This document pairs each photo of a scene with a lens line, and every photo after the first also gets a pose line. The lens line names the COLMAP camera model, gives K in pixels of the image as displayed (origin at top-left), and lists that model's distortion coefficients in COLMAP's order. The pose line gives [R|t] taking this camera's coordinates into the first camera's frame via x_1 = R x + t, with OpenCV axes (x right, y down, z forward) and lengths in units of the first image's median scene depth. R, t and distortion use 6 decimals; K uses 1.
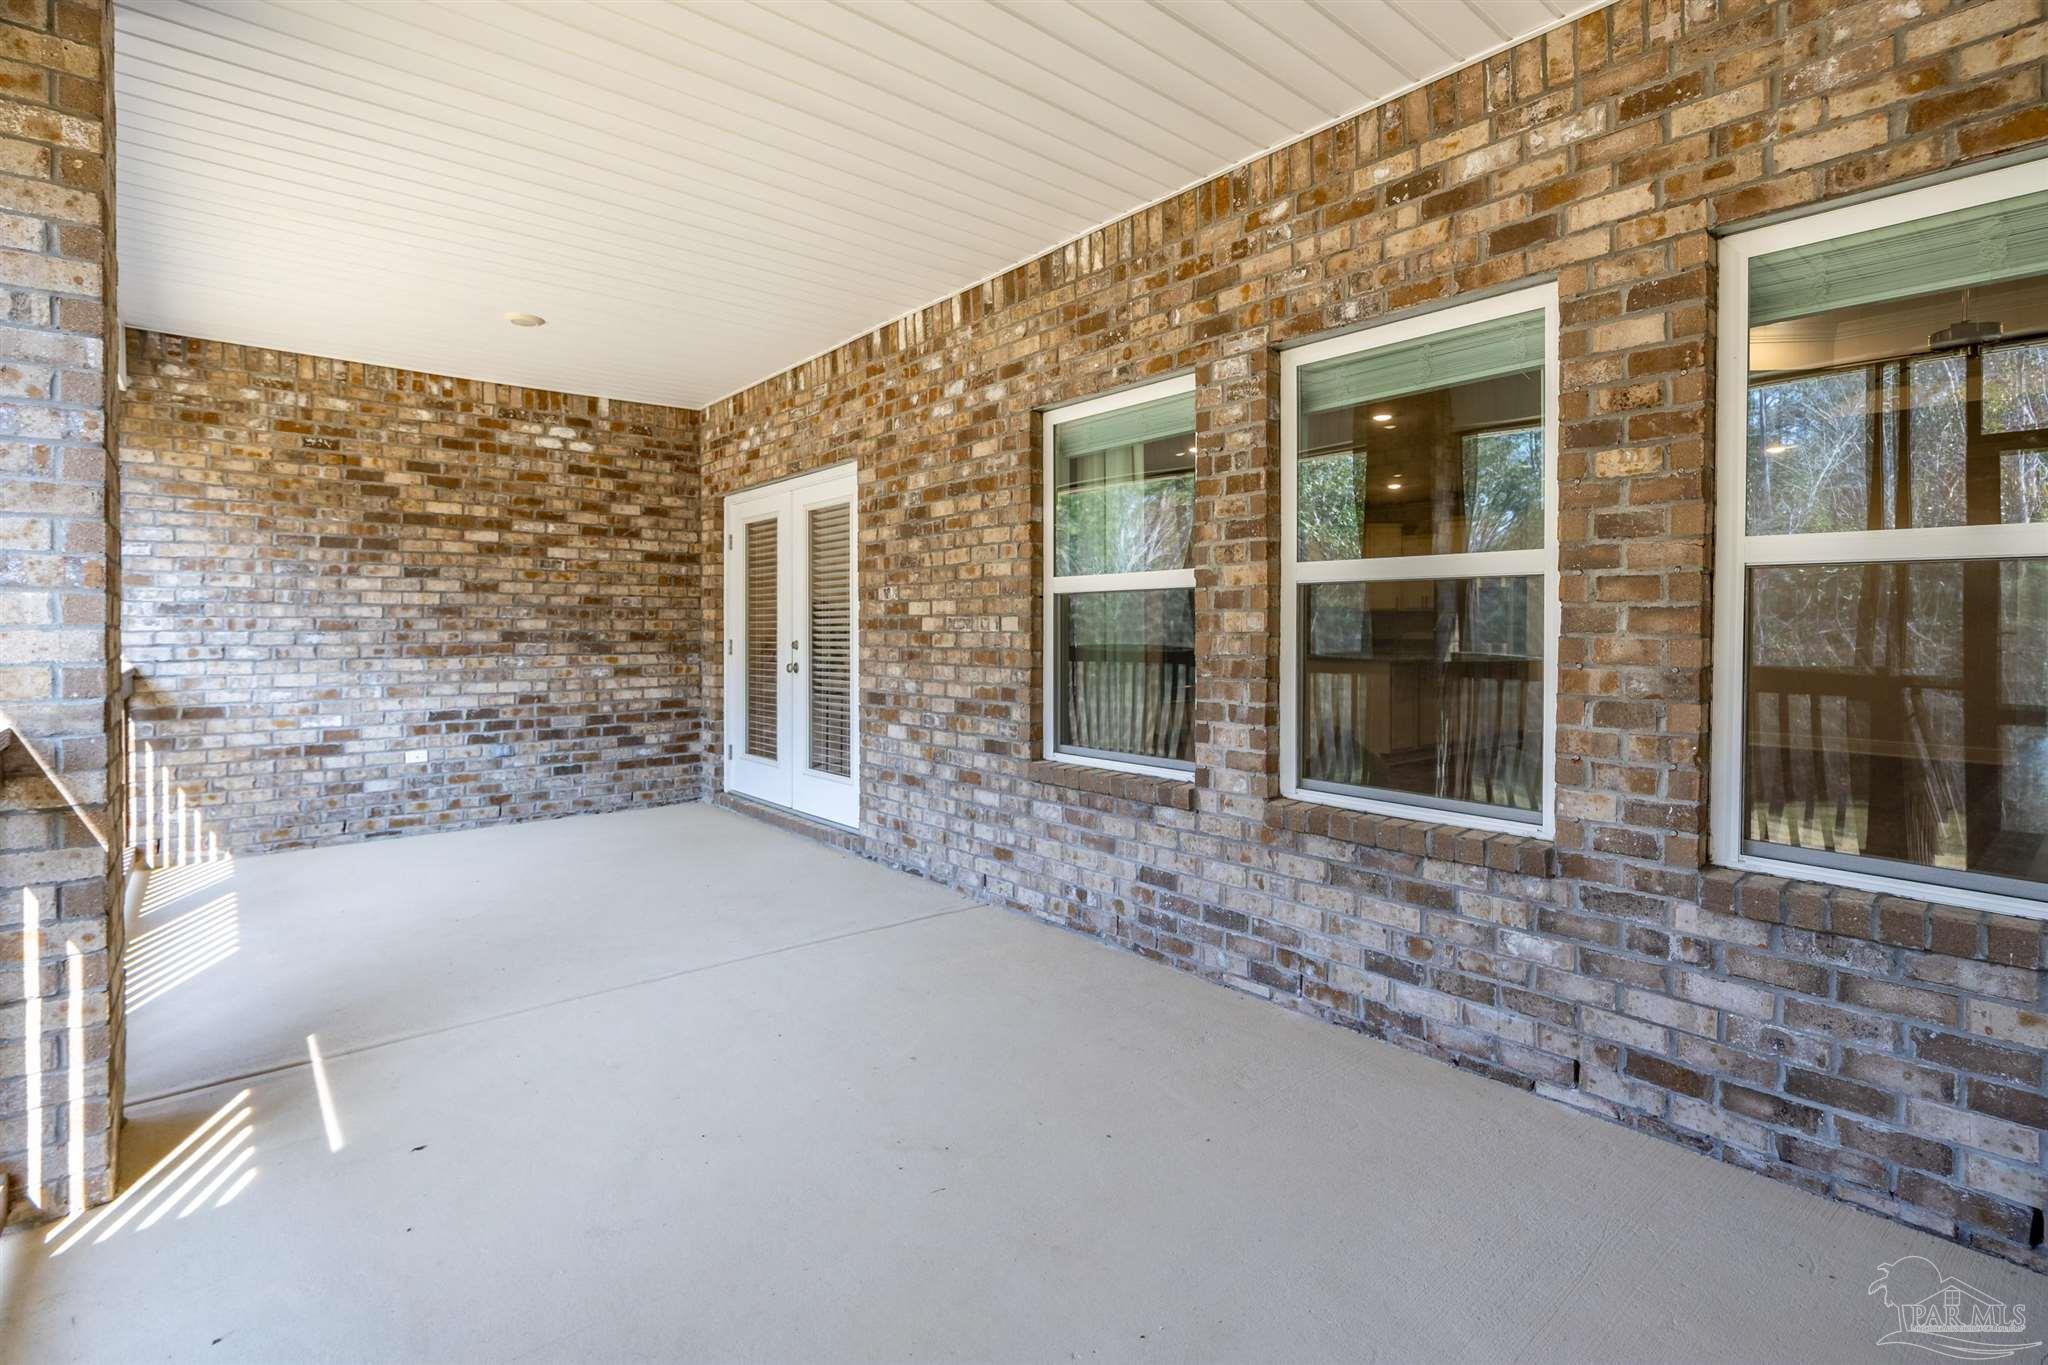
lens RADIAL K [[951.7, 0, 989.3], [0, 951.7, 633.1], [0, 0, 1]] dist [-0.007032, -0.000898]
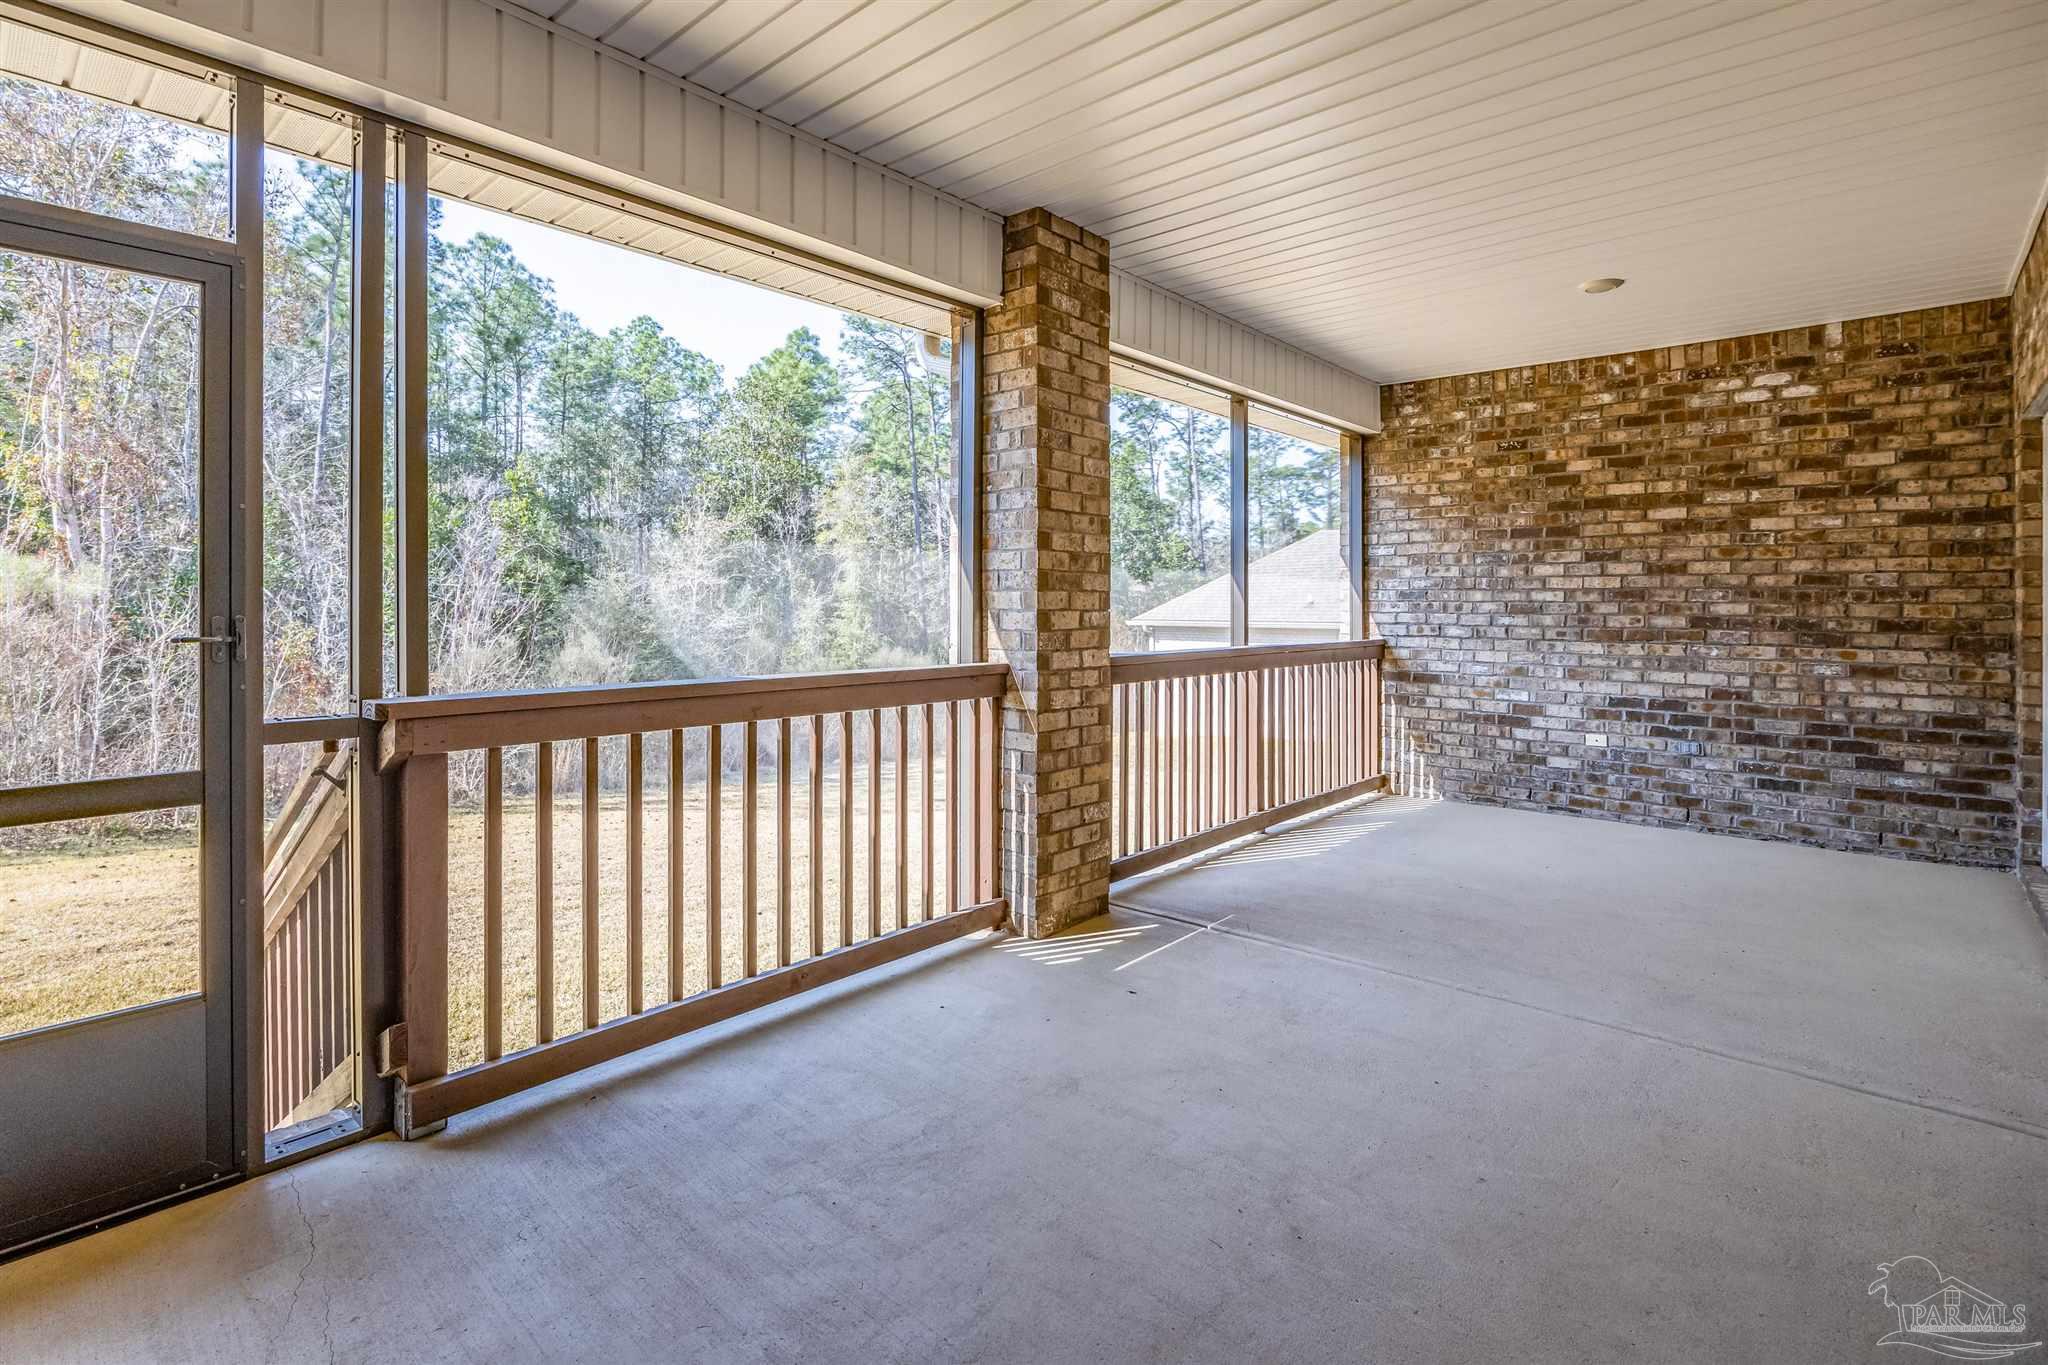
lens RADIAL K [[951.7, 0, 1023.7], [0, 951.7, 599.8], [0, 0, 1]] dist [-0.007032, -0.000898]
pose [[0.181263, -0.002580, -0.983431, 0.268514], [-0.011953, 0.999917, -0.004827, -0.005930], [0.983362, 0.012630, 0.181217, 0.218602]]
